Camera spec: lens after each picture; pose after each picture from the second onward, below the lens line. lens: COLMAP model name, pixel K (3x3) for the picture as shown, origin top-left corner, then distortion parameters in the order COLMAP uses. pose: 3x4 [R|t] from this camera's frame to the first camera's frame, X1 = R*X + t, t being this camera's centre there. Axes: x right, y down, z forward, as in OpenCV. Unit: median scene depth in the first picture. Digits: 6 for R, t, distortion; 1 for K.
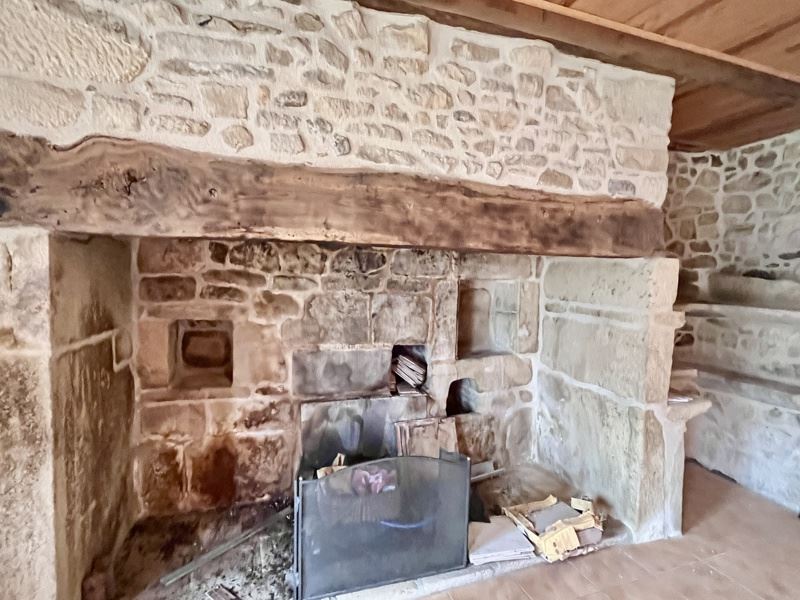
lens RADIAL K [[428.3, 0, 399.9], [0, 428.3, 292.6], [0, 0, 1]] dist [-0.001288, -0.000256]
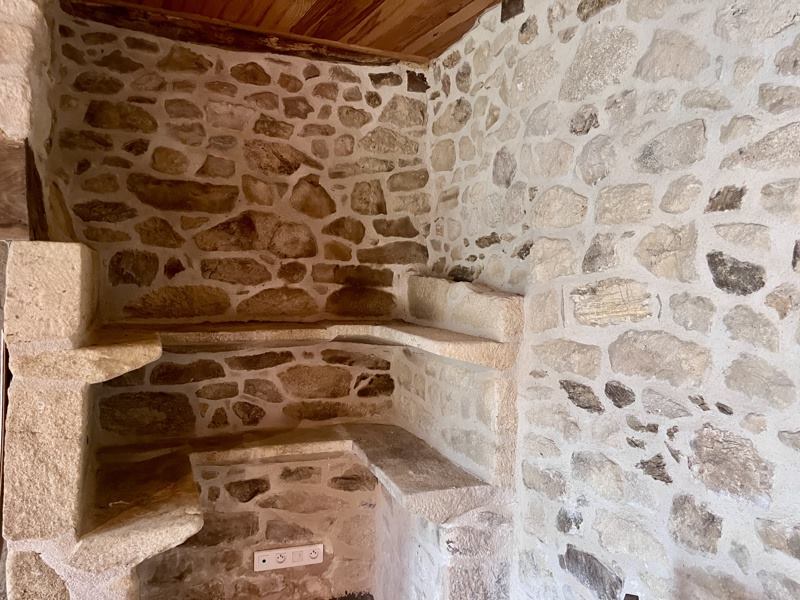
lens RADIAL K [[599.7, 0, 400.1], [0, 599.7, 305.0], [0, 0, 1]] dist [0.014967, 0.000264]
pose [[0.994547, -0.014401, 0.103295, 0.628553], [0.013641, 0.999874, 0.008057, -0.006797], [-0.103398, -0.006604, 0.994618, 0.176660]]
